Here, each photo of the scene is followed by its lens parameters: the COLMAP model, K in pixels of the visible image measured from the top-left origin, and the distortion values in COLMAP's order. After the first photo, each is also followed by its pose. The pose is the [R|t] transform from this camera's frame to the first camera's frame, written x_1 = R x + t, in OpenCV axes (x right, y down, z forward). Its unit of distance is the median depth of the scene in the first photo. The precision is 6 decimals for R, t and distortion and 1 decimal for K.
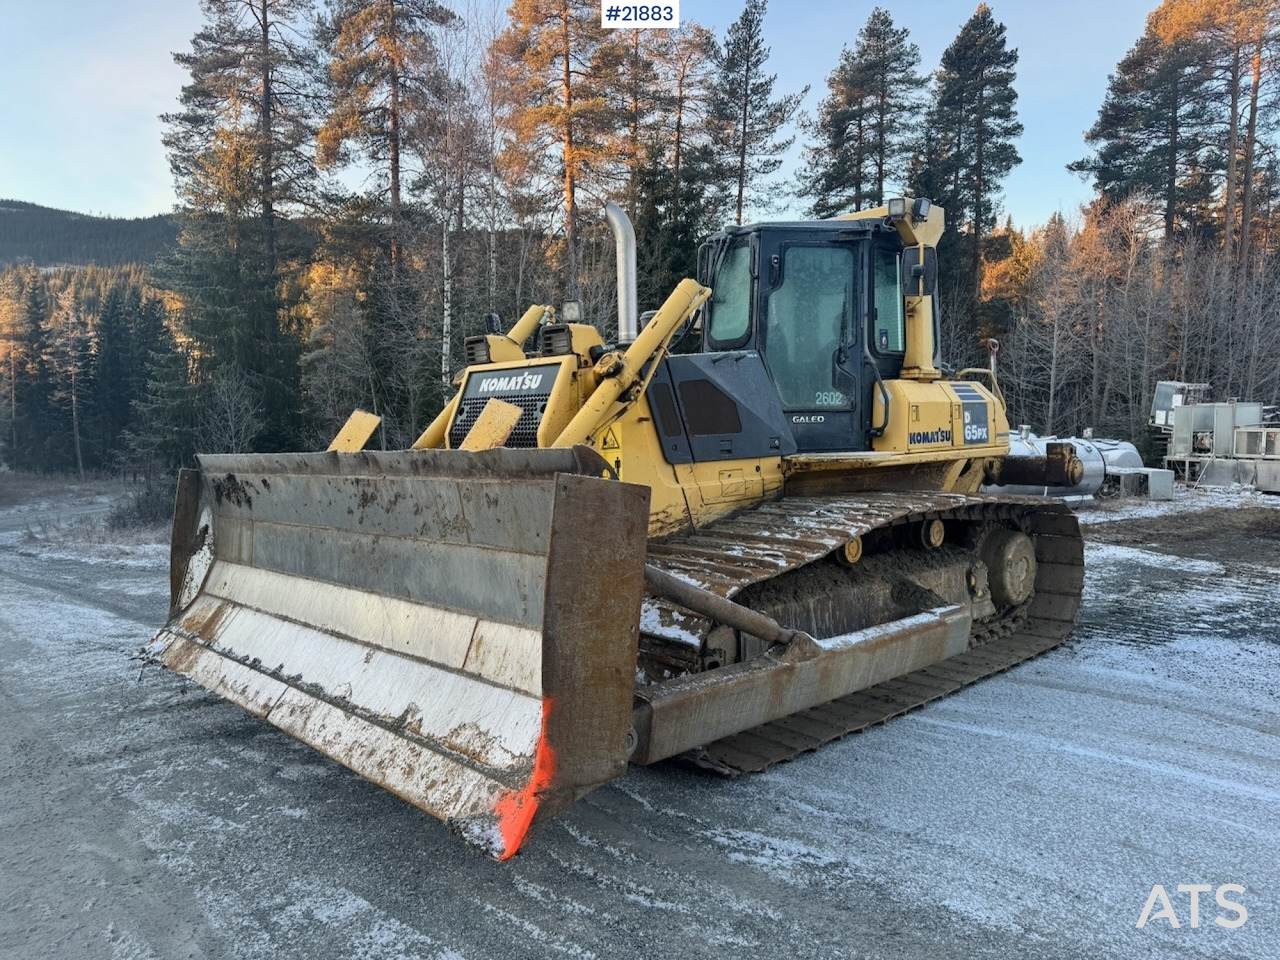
lens RADIAL K [[941.0, 0, 640.0], [0, 941.0, 480.0], [0, 0, 1]] dist [0.028514, -0.028453]
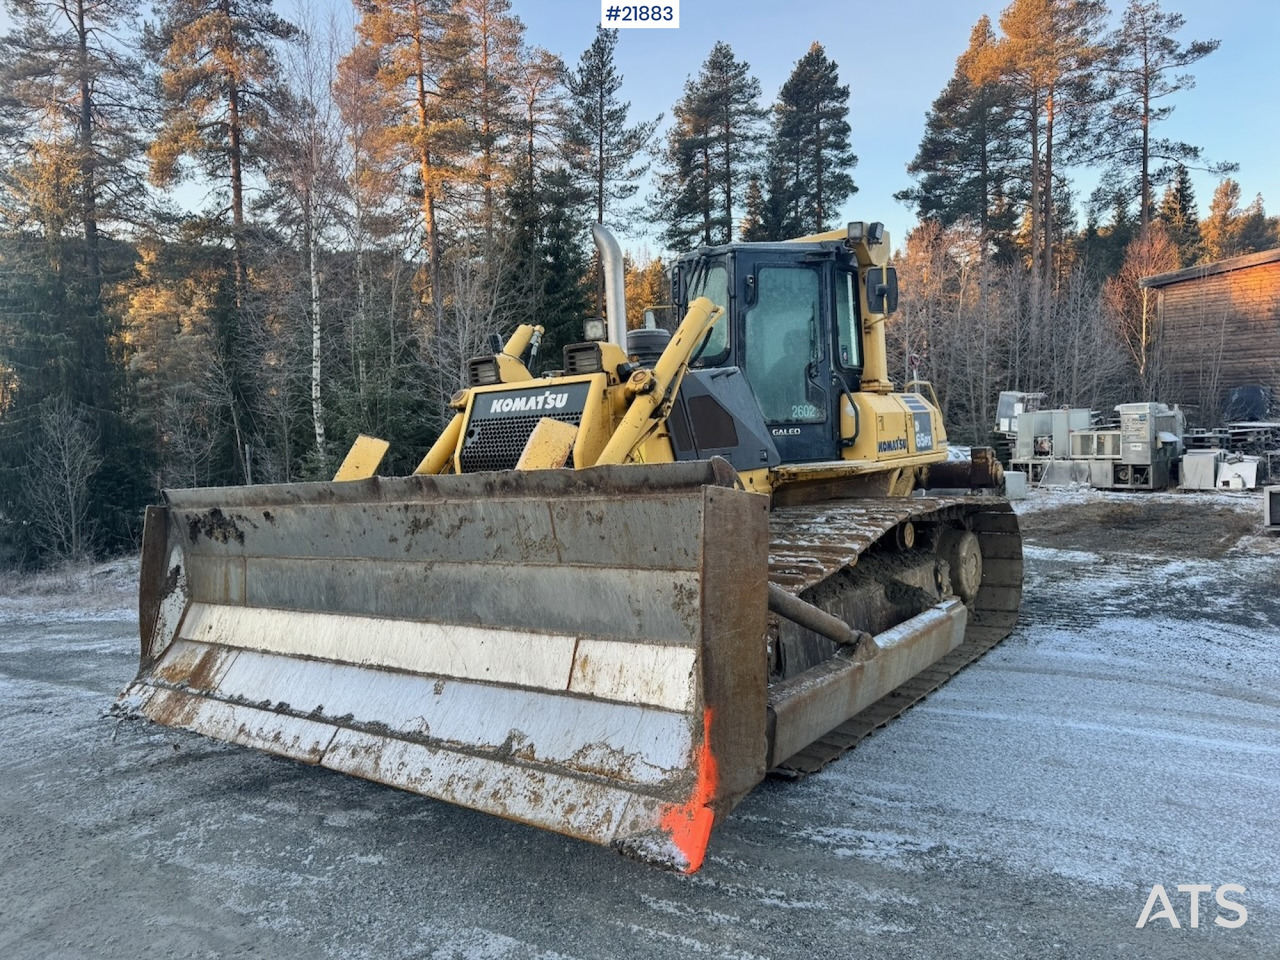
lens RADIAL K [[940.2, 0, 640.0], [0, 940.2, 480.0], [0, 0, 1]] dist [0.041260, -0.045812]
pose [[0.983268, -0.039572, 0.177812, -0.151083], [0.043730, 0.998853, -0.019522, 0.001689], [-0.176836, 0.026971, 0.983871, 0.005767]]
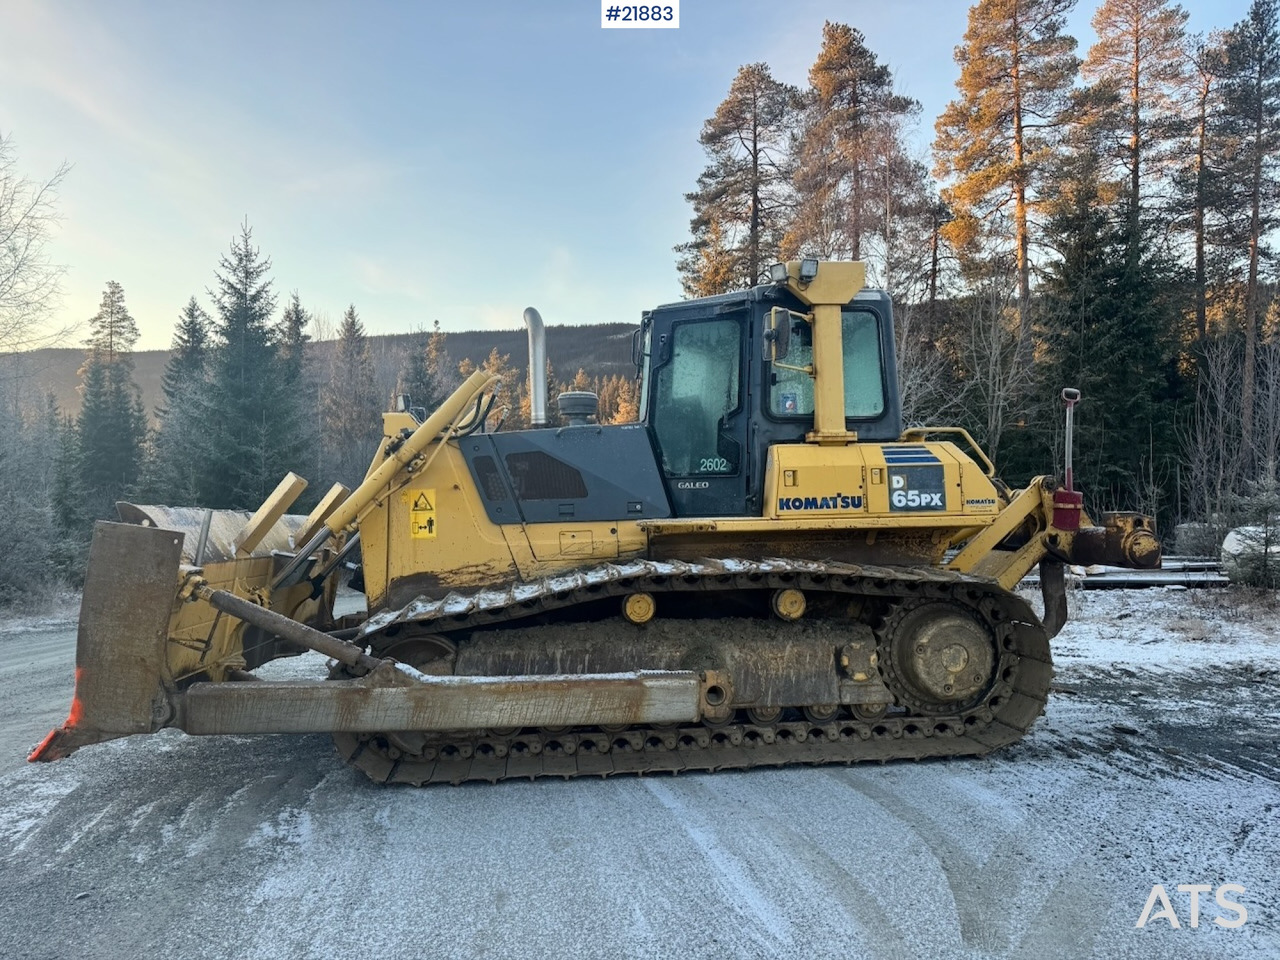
lens RADIAL K [[946.7, 0, 644.3], [0, 946.7, 462.7], [0, 0, 1]] dist [0.119426, -0.152067]
pose [[0.795270, -0.028201, -0.605599, 0.693945], [-0.032547, 0.995491, -0.089099, 0.004776], [0.605381, 0.090568, 0.790766, 0.125627]]
